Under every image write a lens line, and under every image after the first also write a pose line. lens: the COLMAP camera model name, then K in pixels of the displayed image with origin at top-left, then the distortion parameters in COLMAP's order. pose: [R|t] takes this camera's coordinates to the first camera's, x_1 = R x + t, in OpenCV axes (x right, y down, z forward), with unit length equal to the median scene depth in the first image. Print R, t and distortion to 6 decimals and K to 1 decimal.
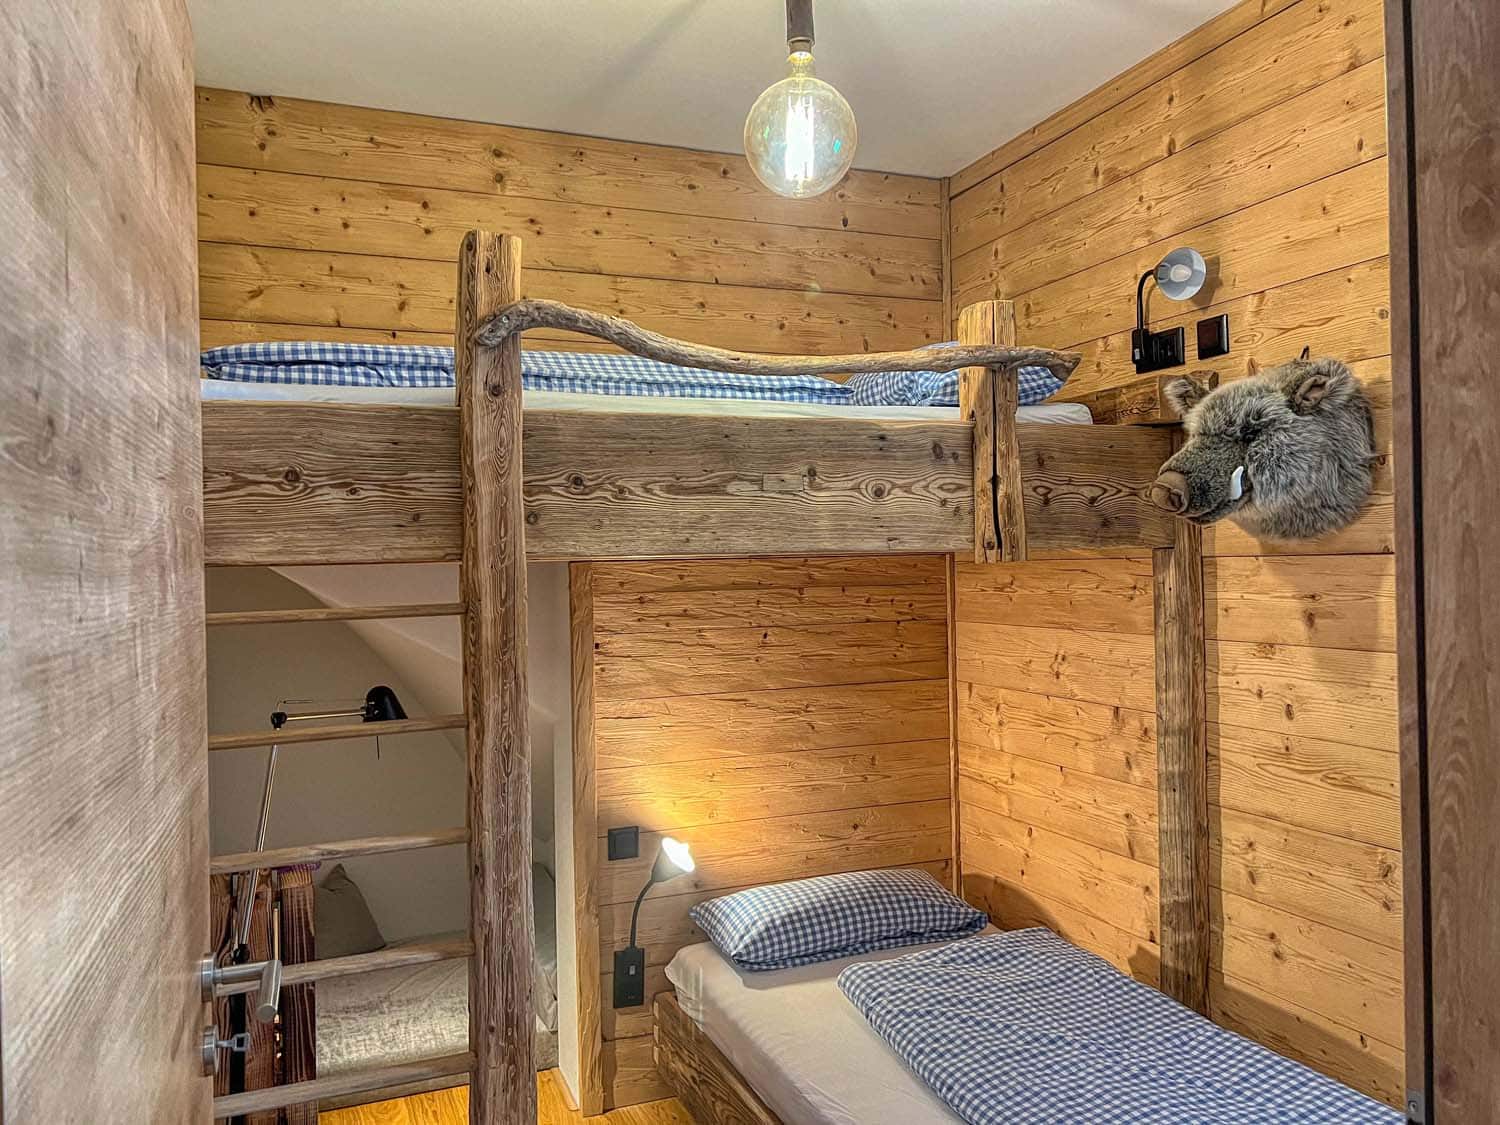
lens RADIAL K [[1123.6, 0, 747.9], [0, 1123.6, 559.9], [0, 0, 1]] dist [0.047871, -0.059415]
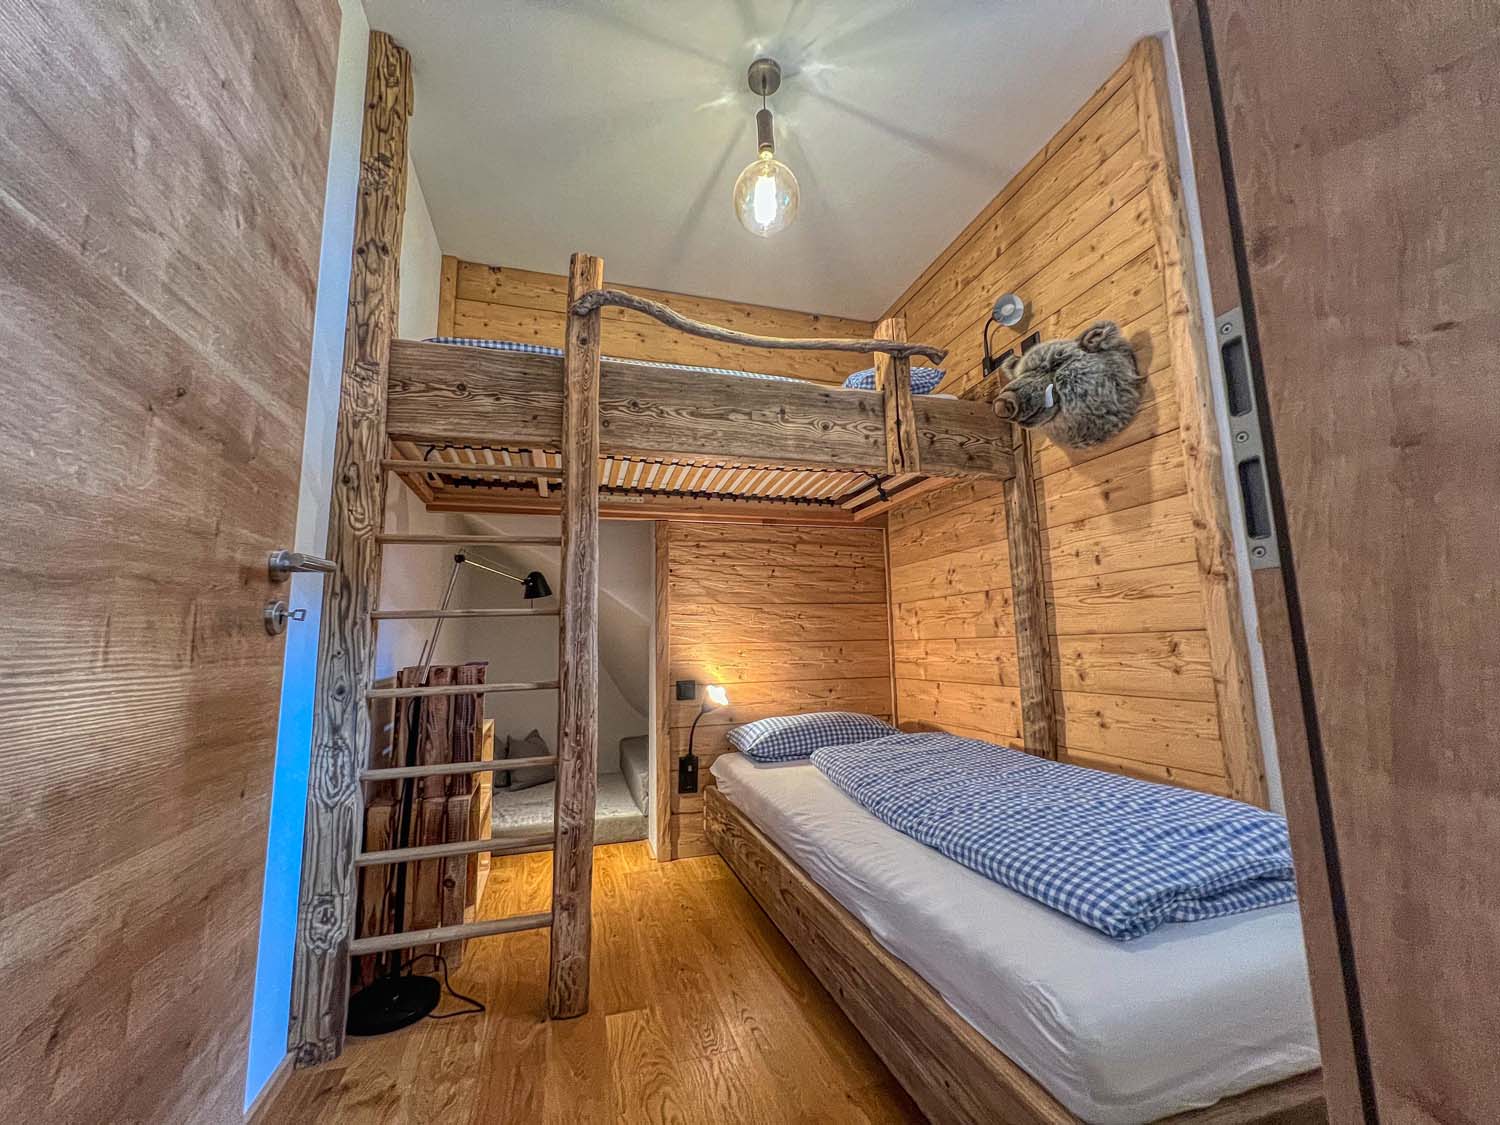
lens RADIAL K [[597.0, 0, 747.0], [0, 597.0, 560.0], [0, 0, 1]] dist [-0.004091, -0.000821]
pose [[0.996316, -0.013601, -0.084673, 0.070893], [0.001604, 0.990127, -0.140165, 0.239174], [0.085744, 0.139512, 0.986501, 0.157969]]
